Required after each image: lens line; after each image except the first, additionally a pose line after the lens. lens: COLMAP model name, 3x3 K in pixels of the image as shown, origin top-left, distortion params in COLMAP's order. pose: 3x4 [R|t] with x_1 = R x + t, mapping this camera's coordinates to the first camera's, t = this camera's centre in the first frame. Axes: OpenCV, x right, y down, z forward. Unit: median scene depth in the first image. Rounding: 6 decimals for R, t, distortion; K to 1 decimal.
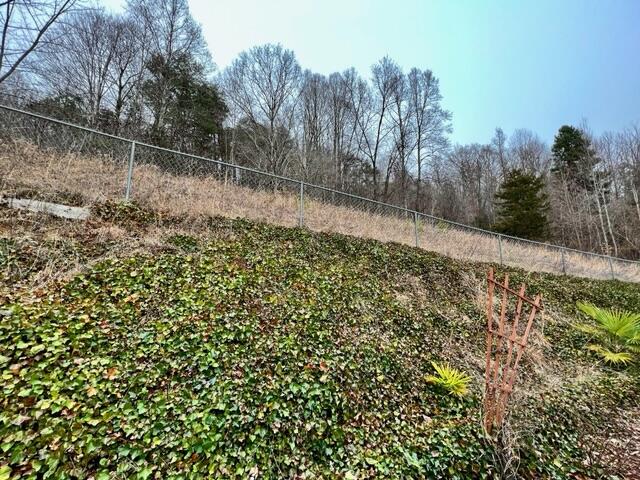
lens RADIAL K [[255.1, 0, 319.1], [0, 255.1, 239.0], [0, 0, 1]] dist [0.002188, 0.000140]
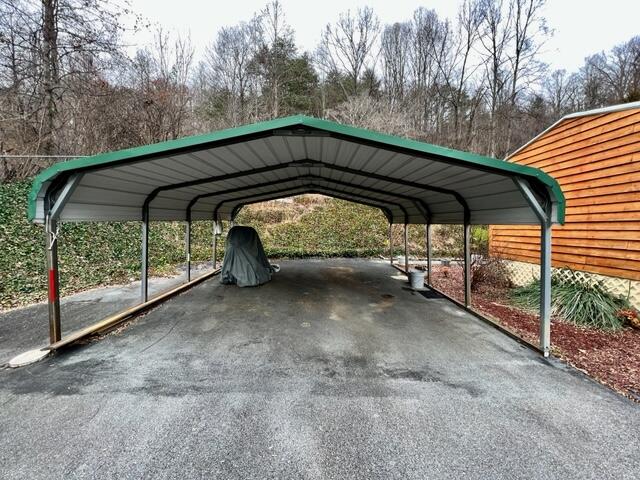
lens RADIAL K [[255.1, 0, 319.6], [0, 255.1, 240.2], [0, 0, 1]] dist [0.002188, 0.000140]
pose [[0.938588, 0.016409, -0.344649, 0.064839], [0.058921, 0.976574, 0.206957, -0.027802], [0.339971, -0.214555, 0.915634, -0.219578]]
